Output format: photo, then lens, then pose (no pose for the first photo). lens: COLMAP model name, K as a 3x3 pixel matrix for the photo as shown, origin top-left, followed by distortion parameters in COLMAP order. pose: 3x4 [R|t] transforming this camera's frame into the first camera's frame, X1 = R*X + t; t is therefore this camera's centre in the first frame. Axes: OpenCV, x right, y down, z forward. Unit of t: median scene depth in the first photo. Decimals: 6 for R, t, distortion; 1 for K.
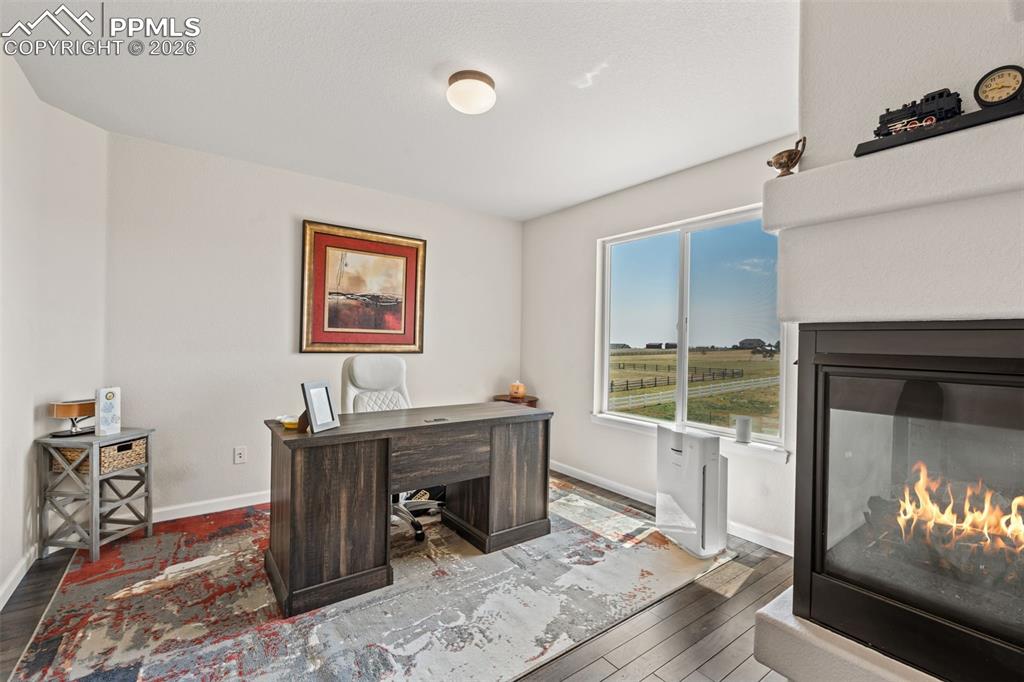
lens RADIAL K [[444.4, 0, 512.0], [0, 444.4, 341.0], [0, 0, 1]] dist [-0.001010, -0.000022]
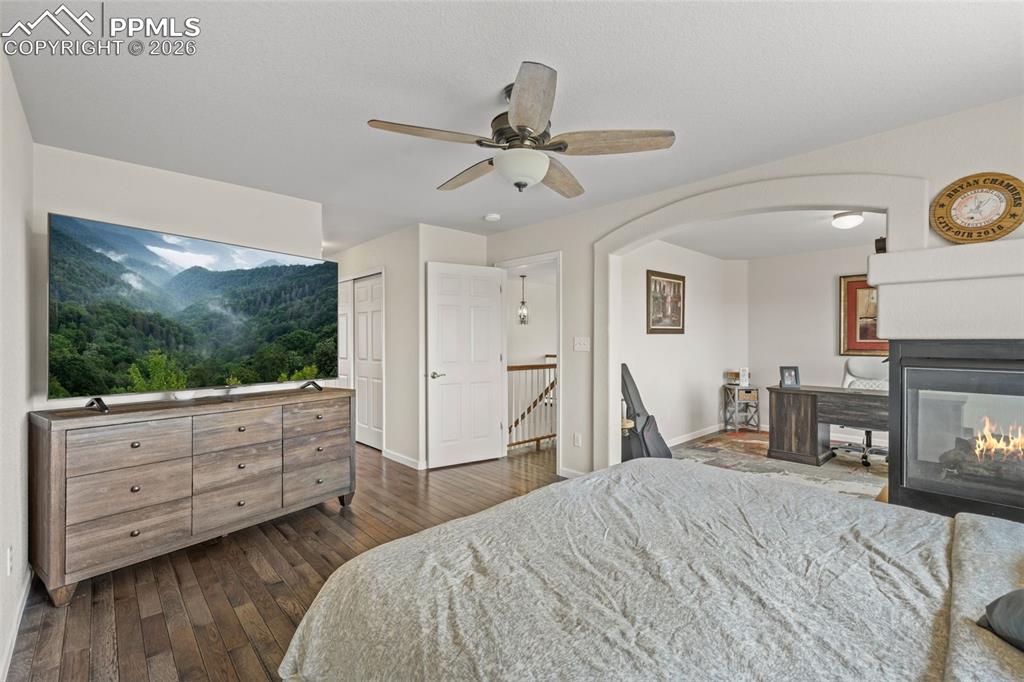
lens RADIAL K [[444.4, 0, 512.0], [0, 444.4, 341.0], [0, 0, 1]] dist [-0.001010, -0.000022]
pose [[0.111104, -0.020076, -0.993606, 0.998825], [0.004806, 0.999795, -0.019663, -0.001087], [0.993797, -0.002591, 0.111177, -0.395761]]
